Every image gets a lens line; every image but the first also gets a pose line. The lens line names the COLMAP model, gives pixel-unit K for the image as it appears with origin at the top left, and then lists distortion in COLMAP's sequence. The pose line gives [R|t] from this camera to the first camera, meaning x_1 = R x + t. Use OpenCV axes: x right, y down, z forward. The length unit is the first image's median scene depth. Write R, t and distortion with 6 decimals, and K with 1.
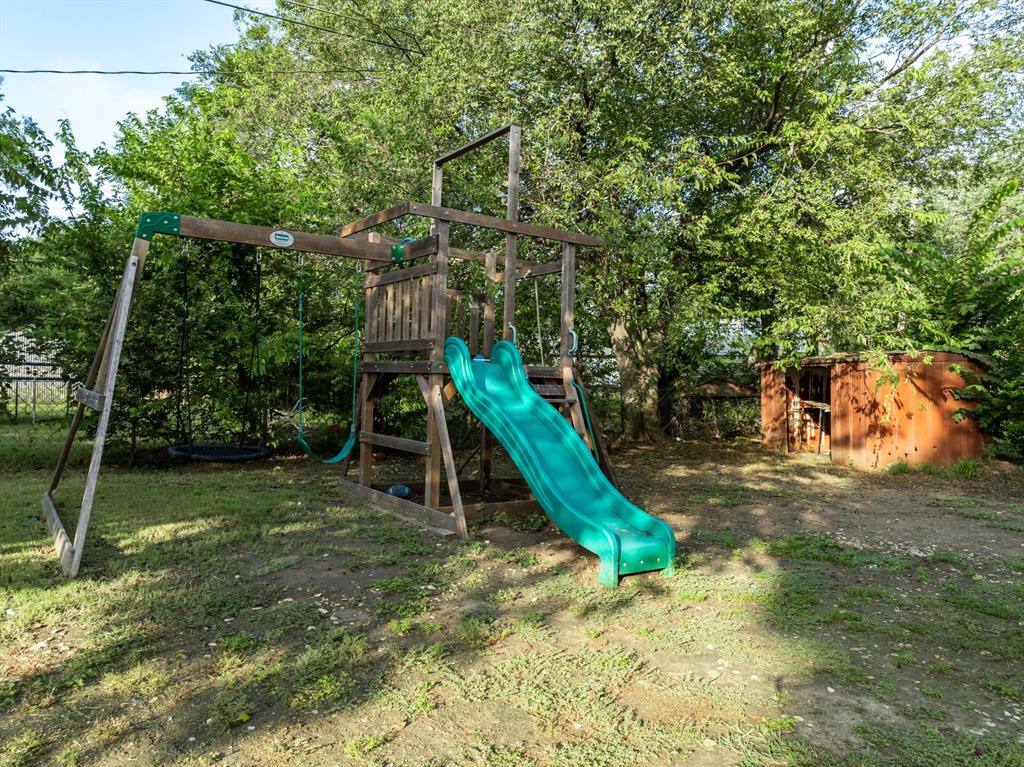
lens RADIAL K [[722.5, 0, 512.0], [0, 722.5, 383.5], [0, 0, 1]] dist [-0.038925, 0.026541]
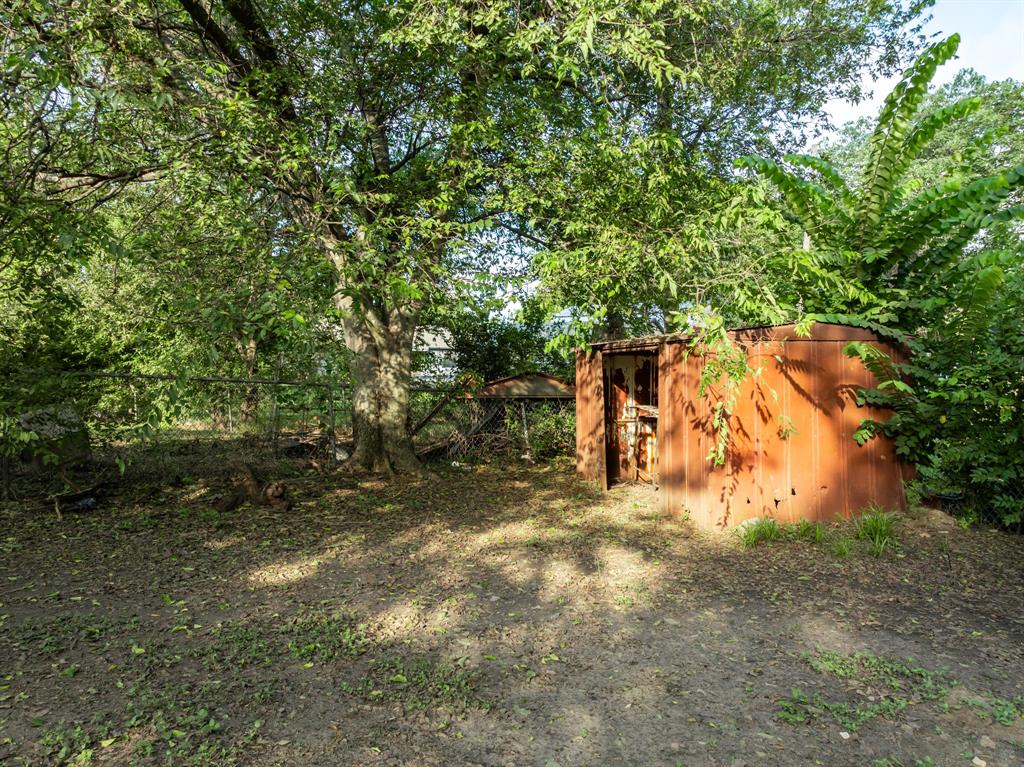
lens RADIAL K [[722.5, 0, 512.0], [0, 722.5, 383.5], [0, 0, 1]] dist [-0.038925, 0.026541]
pose [[0.994545, -0.001598, 0.104300, 0.274058], [0.001070, 0.999986, 0.005114, 0.000765], [-0.104307, -0.004975, 0.994533, 0.440101]]
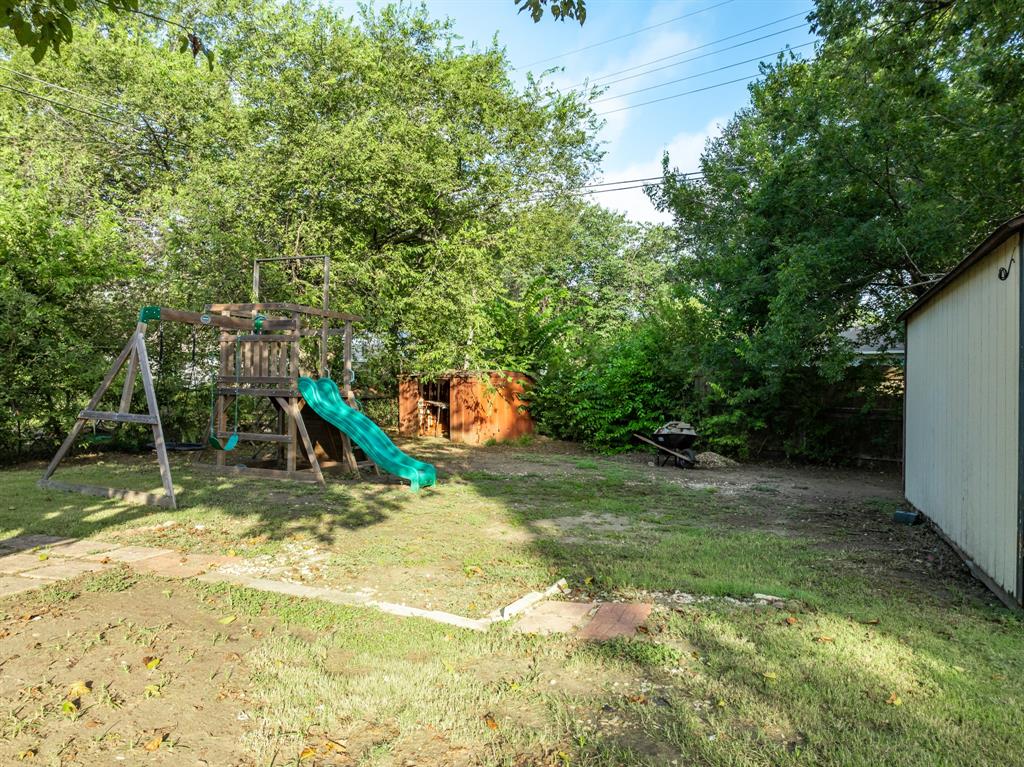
lens RADIAL K [[722.5, 0, 512.0], [0, 722.5, 383.5], [0, 0, 1]] dist [-0.038925, 0.026541]
pose [[0.835273, -0.004319, 0.549819, -0.315049], [-0.001749, 0.999943, 0.010512, -0.033077], [-0.549833, -0.009742, 0.835218, -0.392688]]
